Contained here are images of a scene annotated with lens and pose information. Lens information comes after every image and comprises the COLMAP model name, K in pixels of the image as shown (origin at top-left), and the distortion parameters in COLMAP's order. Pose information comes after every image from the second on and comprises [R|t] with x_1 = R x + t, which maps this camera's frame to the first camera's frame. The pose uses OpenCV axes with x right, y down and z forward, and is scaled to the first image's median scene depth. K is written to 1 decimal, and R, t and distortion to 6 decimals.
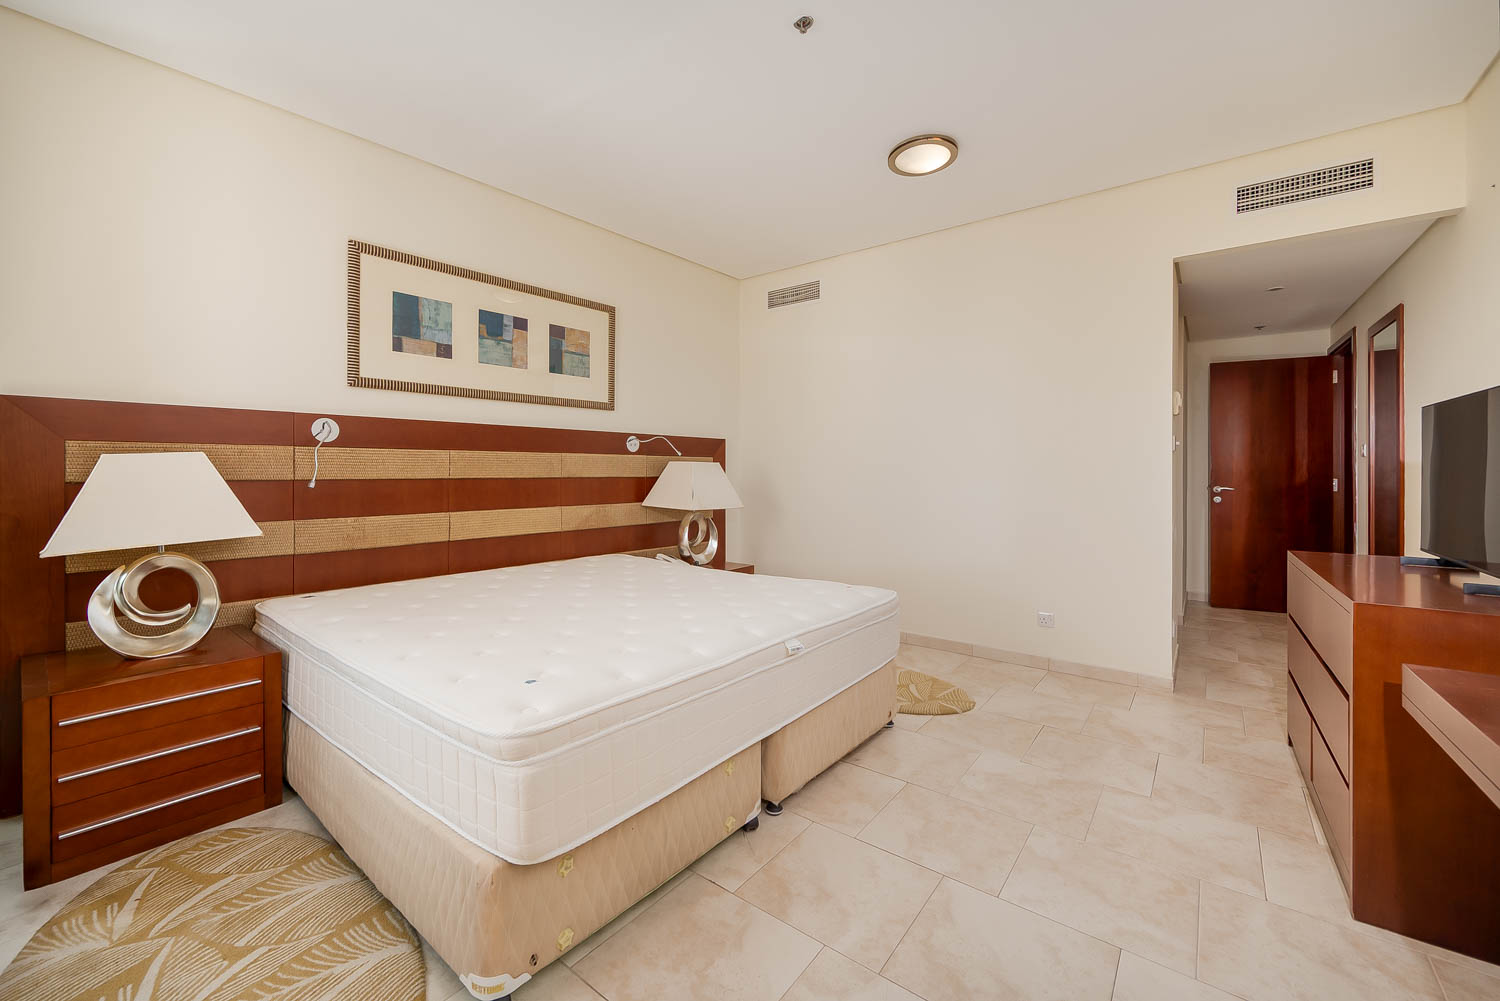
lens RADIAL K [[596.8, 0, 753.9], [0, 596.8, 488.1], [0, 0, 1]] dist [-0.001013, -0.000476]
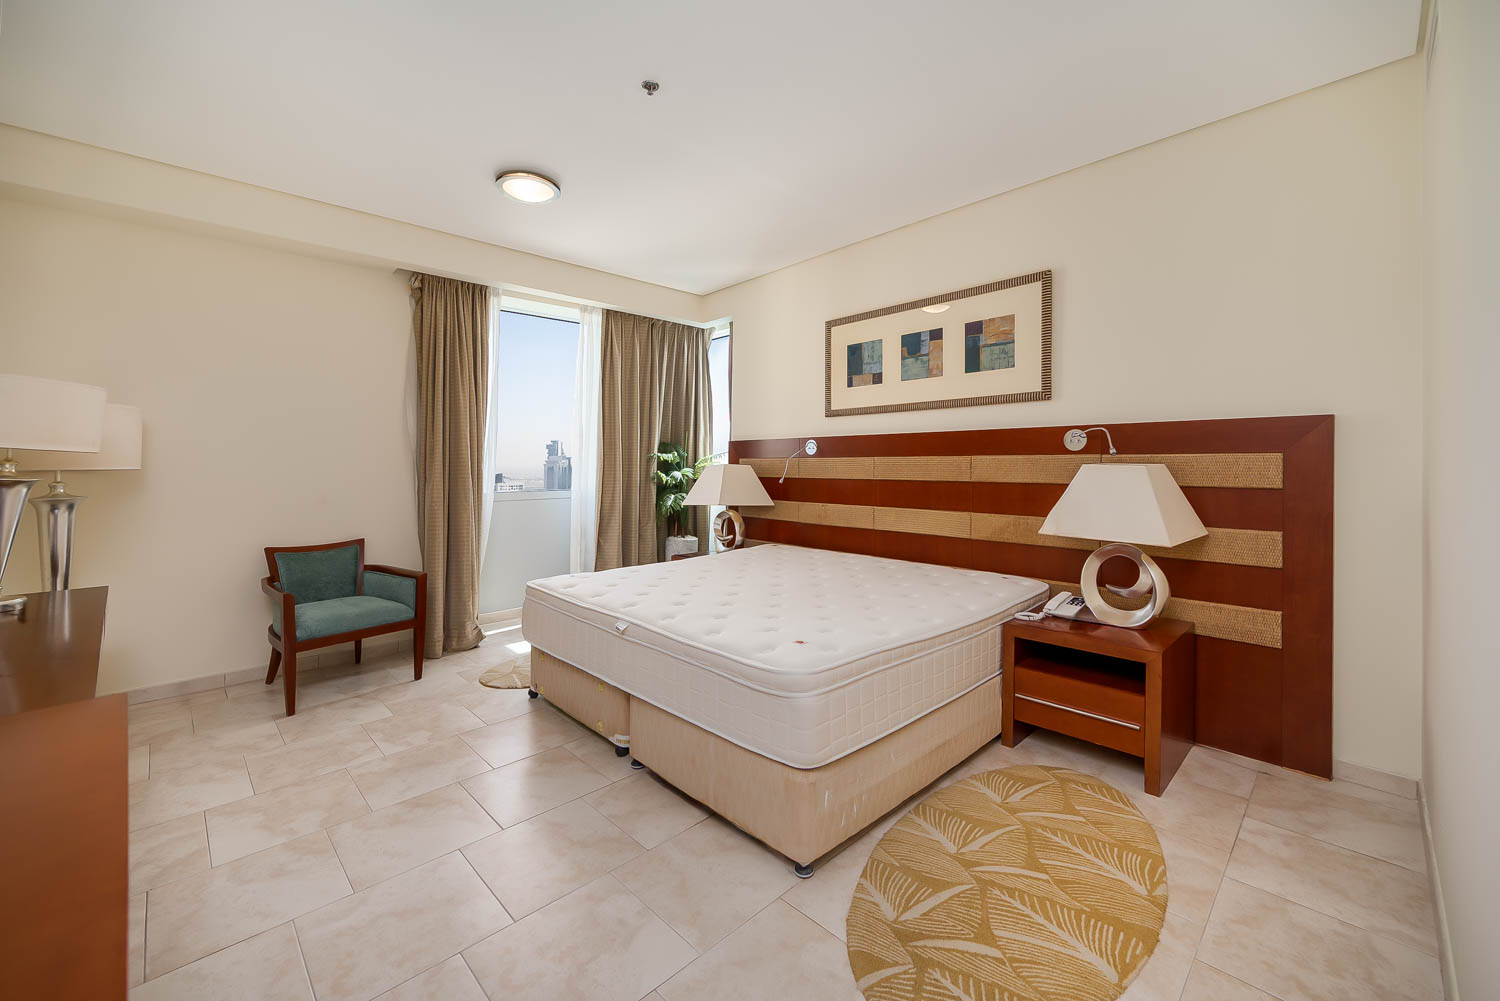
lens RADIAL K [[614.4, 0, 751.8], [0, 614.4, 474.9], [0, 0, 1]] dist [-0.000425, -0.000107]
pose [[-0.142776, 0.002991, -0.989750, 0.733537], [-0.040492, 0.999141, 0.008861, -0.024737], [0.988926, 0.041342, -0.142532, 0.849788]]
